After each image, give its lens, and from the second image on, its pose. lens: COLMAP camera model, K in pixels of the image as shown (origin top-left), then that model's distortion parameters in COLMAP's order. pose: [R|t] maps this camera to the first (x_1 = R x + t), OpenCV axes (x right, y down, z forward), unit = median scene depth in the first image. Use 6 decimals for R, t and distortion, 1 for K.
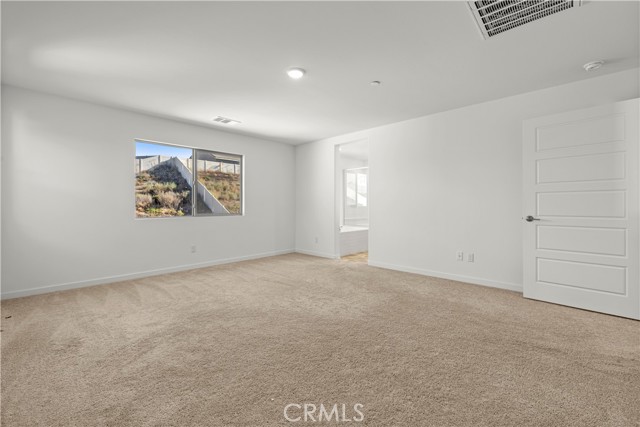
lens RADIAL K [[272.2, 0, 317.2], [0, 272.2, 209.5], [0, 0, 1]] dist [-0.004799, -0.000089]
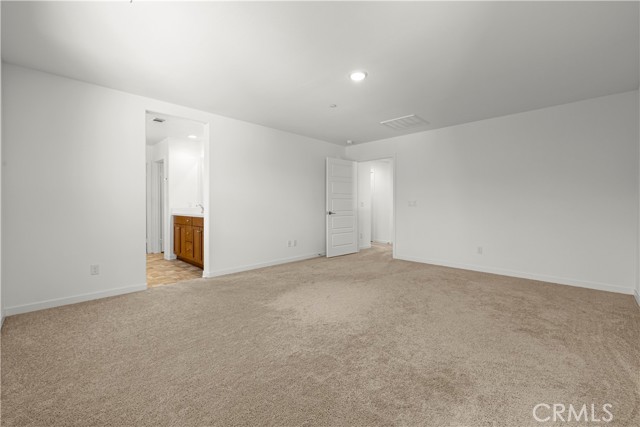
lens RADIAL K [[272.2, 0, 320.5], [0, 272.2, 209.1], [0, 0, 1]] dist [-0.004799, -0.000089]
pose [[0.006813, -0.012693, 0.999896, -0.991732], [0.013957, 0.999823, 0.012597, -0.015343], [-0.999879, 0.013869, 0.006989, 1.025253]]
